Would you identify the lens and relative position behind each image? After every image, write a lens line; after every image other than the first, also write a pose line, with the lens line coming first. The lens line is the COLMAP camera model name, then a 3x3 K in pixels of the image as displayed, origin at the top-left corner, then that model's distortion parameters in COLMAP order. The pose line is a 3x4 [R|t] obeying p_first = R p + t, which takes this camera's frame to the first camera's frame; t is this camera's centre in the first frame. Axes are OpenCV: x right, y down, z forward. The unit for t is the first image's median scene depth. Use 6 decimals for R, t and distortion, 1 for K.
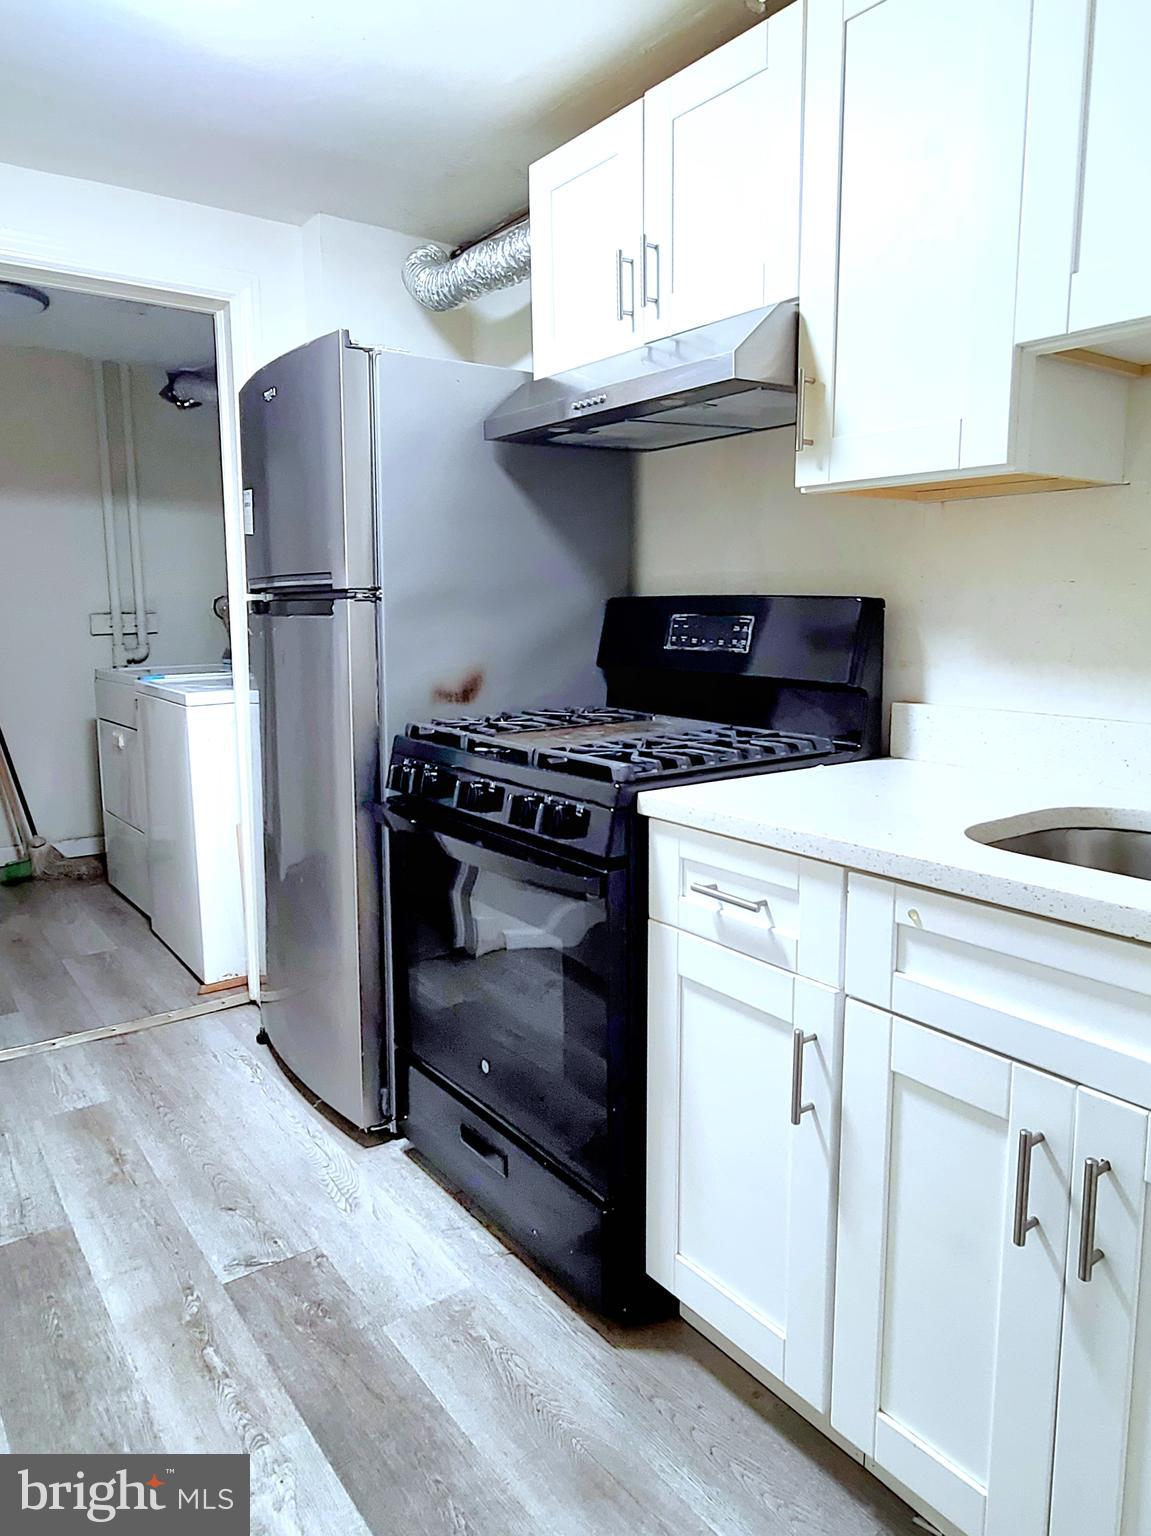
lens RADIAL K [[1025.7, 0, 568.4], [0, 1025.7, 741.7], [0, 0, 1]] dist [-0.001863, -0.000885]
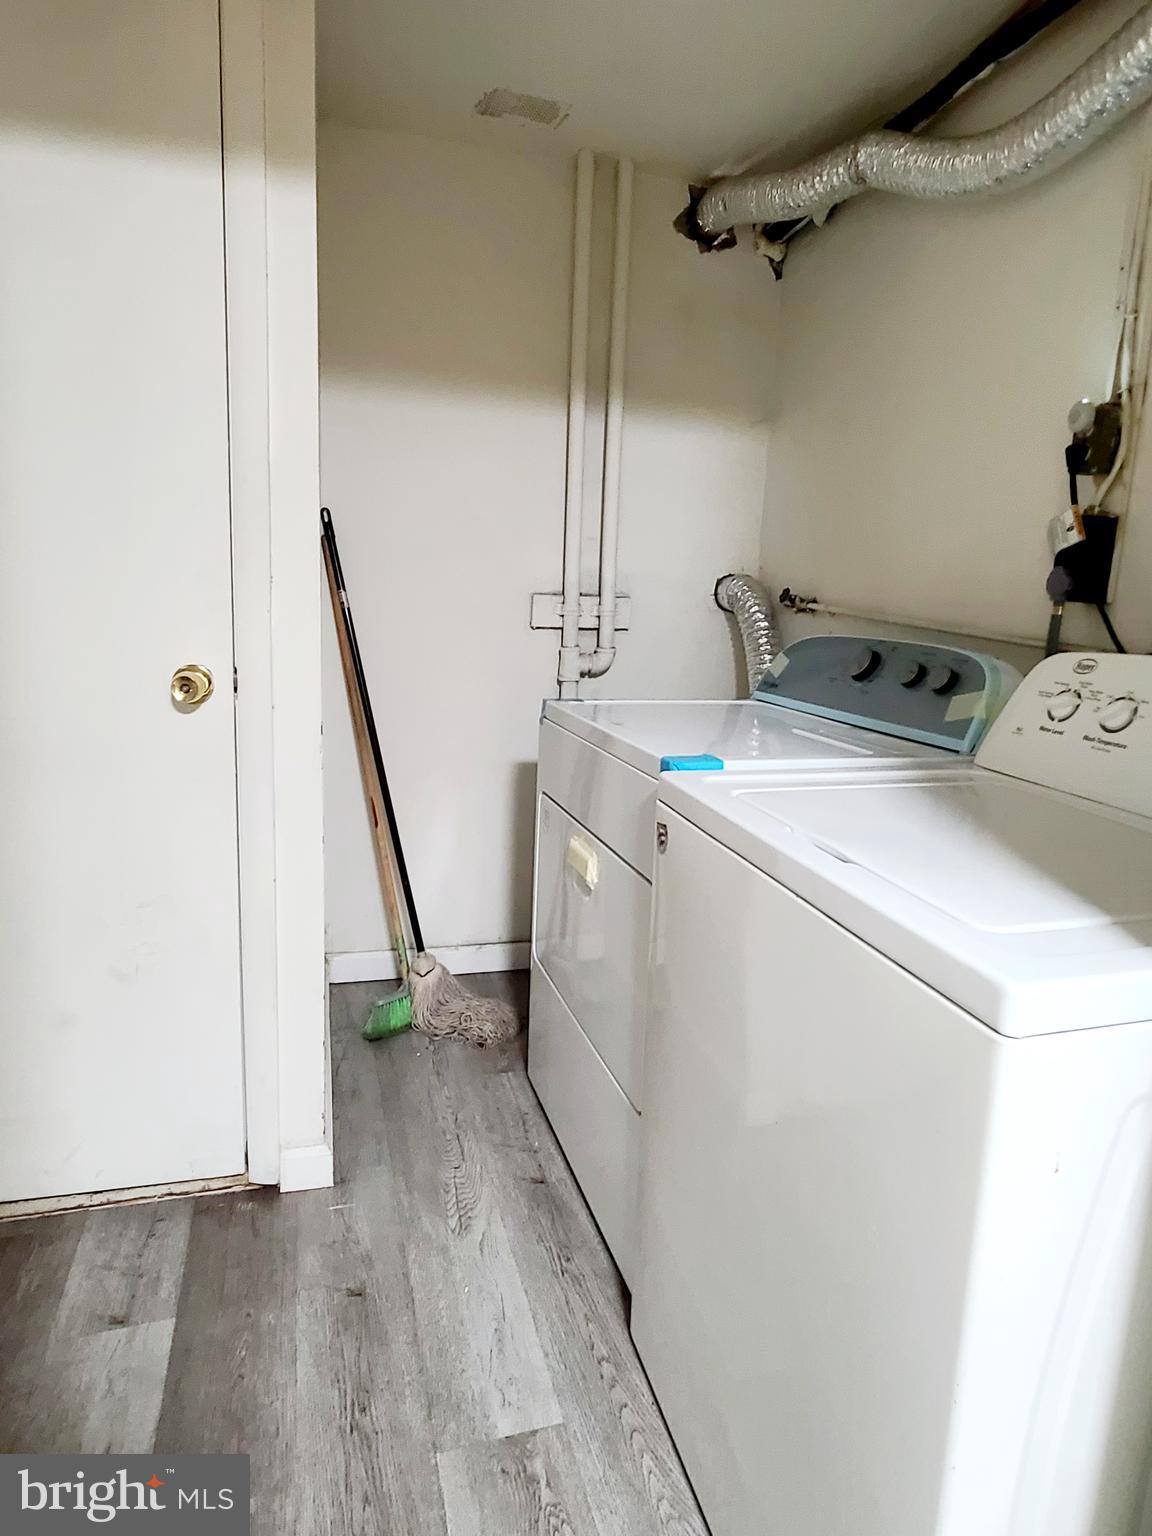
lens RADIAL K [[917.3, 0, 575.6], [0, 917.3, 758.9], [0, 0, 1]] dist [-0.000514, 0.001614]
pose [[0.939817, 0.110087, -0.323459, -0.255490], [-0.094826, 0.993522, 0.062620, -0.063414], [0.328257, -0.028179, 0.944168, 0.490471]]
